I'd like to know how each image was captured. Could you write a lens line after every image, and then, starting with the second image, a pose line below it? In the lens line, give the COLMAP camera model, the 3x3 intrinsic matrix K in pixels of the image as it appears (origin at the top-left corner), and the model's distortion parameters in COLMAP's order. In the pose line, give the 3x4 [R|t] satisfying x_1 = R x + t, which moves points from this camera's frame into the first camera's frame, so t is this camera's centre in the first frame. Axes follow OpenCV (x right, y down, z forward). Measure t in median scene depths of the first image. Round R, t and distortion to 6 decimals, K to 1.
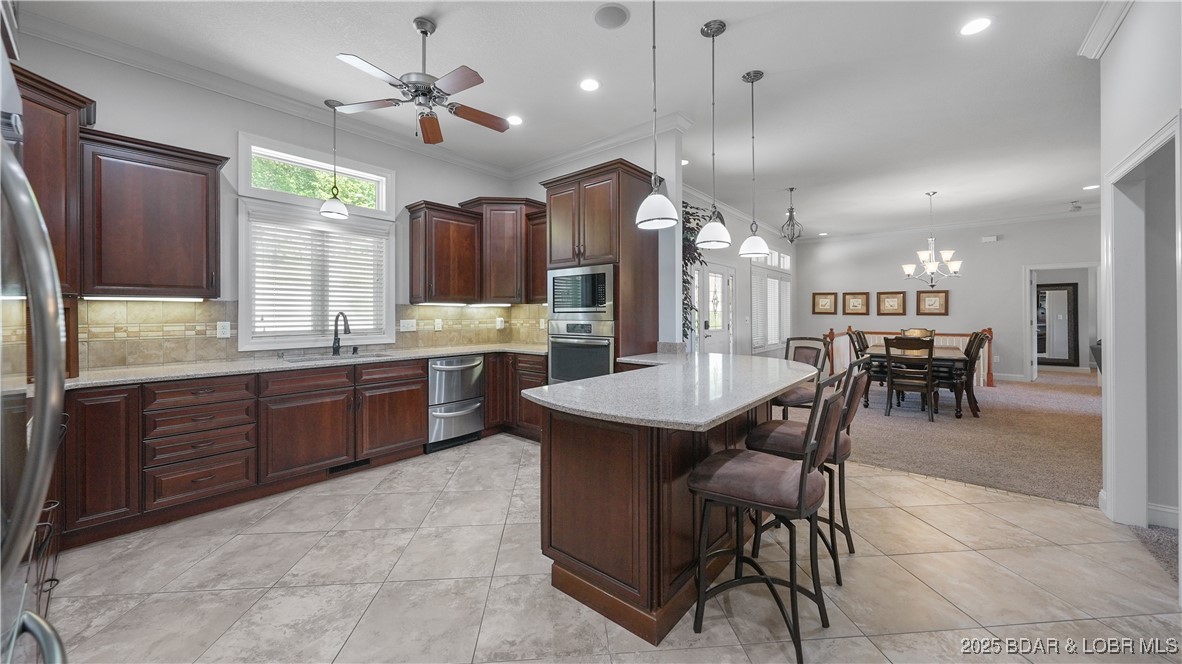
lens RADIAL K [[426.6, 0, 586.9], [0, 426.6, 311.7], [0, 0, 1]] dist [-0.003876, -0.000288]
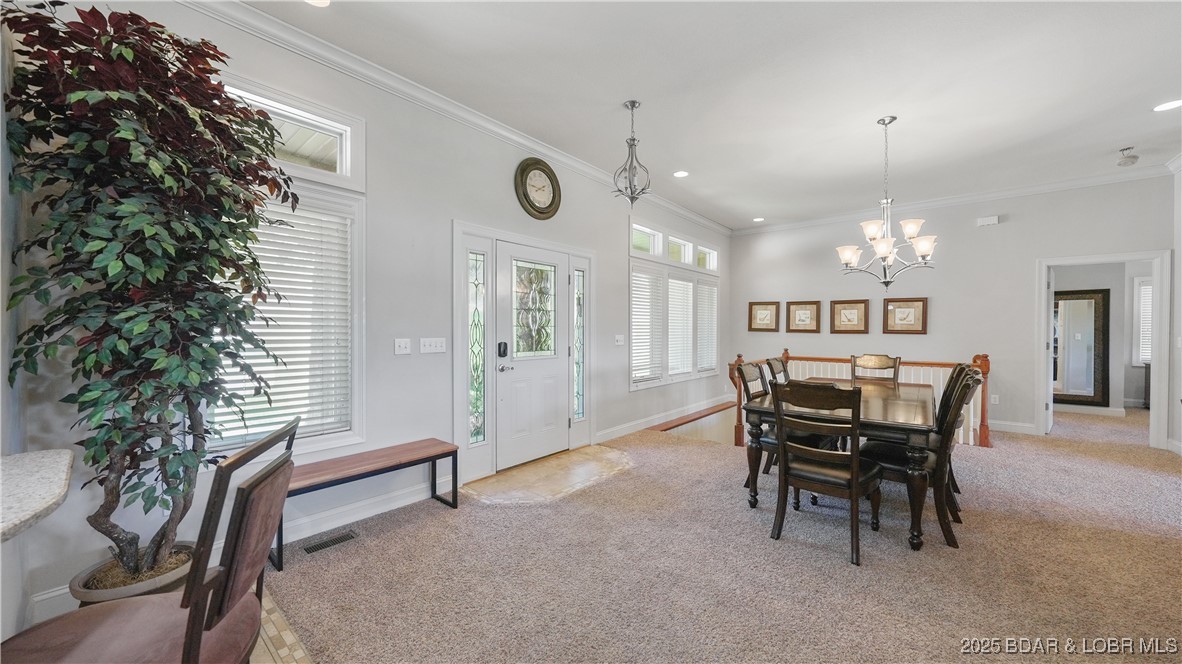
lens RADIAL K [[426.6, 0, 592.2], [0, 426.6, 336.1], [0, 0, 1]] dist [-0.003876, -0.000288]
pose [[0.999940, 0.004634, 0.009906, 0.411789], [-0.004839, 0.999772, 0.020807, 0.000397], [-0.009807, -0.020854, 0.999734, 0.431874]]
